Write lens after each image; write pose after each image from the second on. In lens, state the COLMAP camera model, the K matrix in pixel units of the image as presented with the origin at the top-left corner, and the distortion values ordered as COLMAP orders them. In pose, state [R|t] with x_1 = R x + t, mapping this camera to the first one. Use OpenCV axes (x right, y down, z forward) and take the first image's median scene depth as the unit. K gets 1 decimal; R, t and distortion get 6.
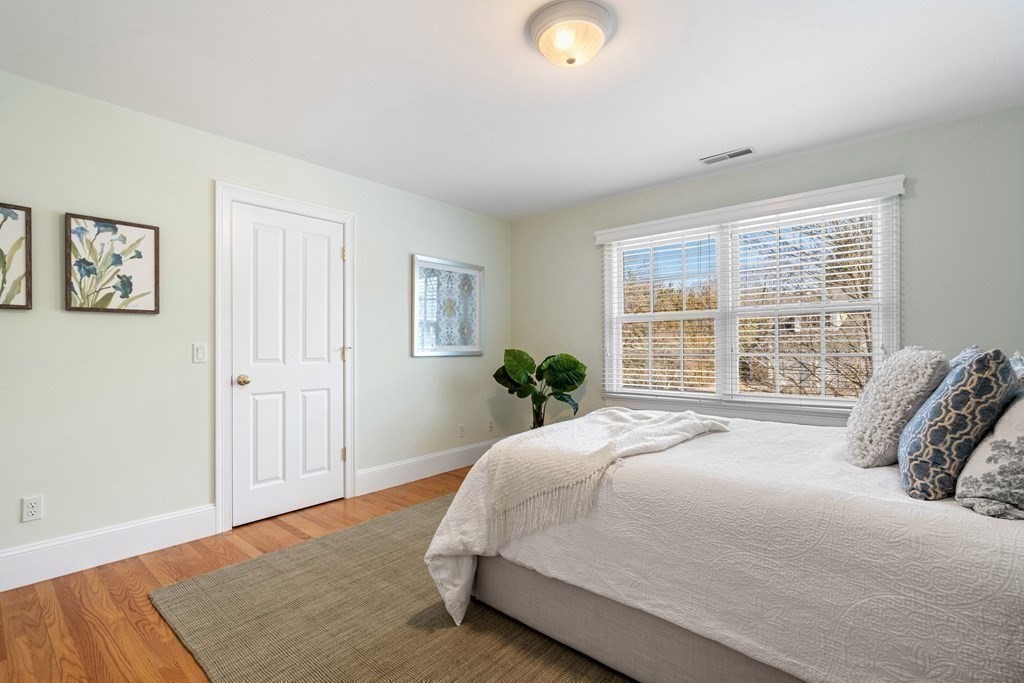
lens RADIAL K [[474.3, 0, 497.6], [0, 474.3, 344.6], [0, 0, 1]] dist [-0.002905, 0.000094]
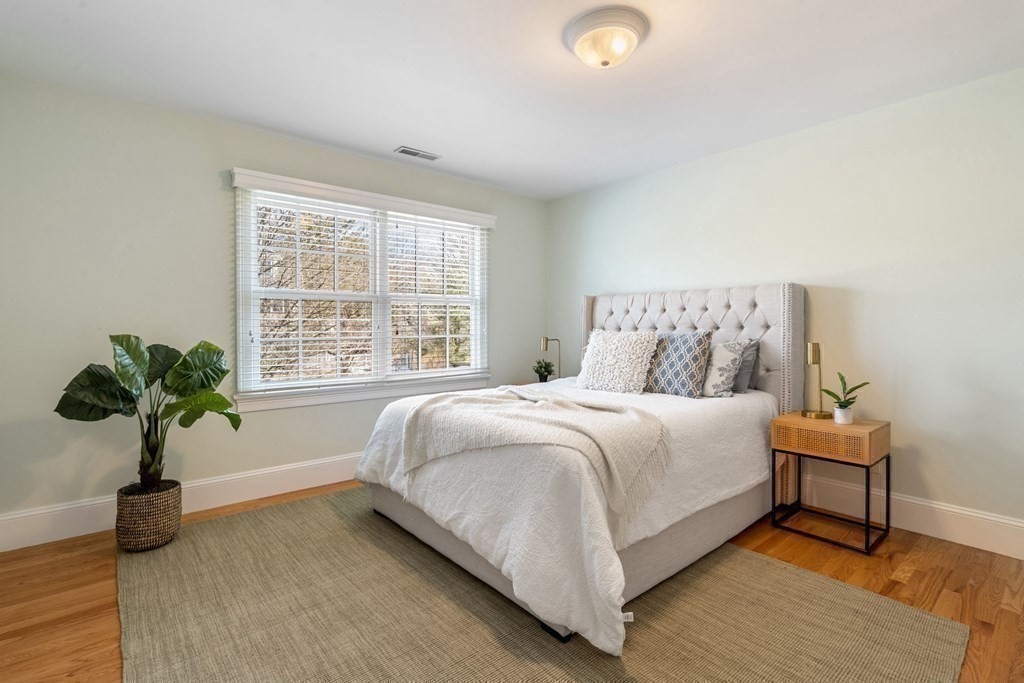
lens RADIAL K [[488.0, 0, 513.3], [0, 488.0, 323.1], [0, 0, 1]] dist [0.054610, 0.000038]
pose [[0.118204, 0.007275, 0.992963, -0.548335], [-0.004338, 0.999967, -0.006810, -0.003003], [-0.992980, -0.003502, 0.118232, 0.589019]]
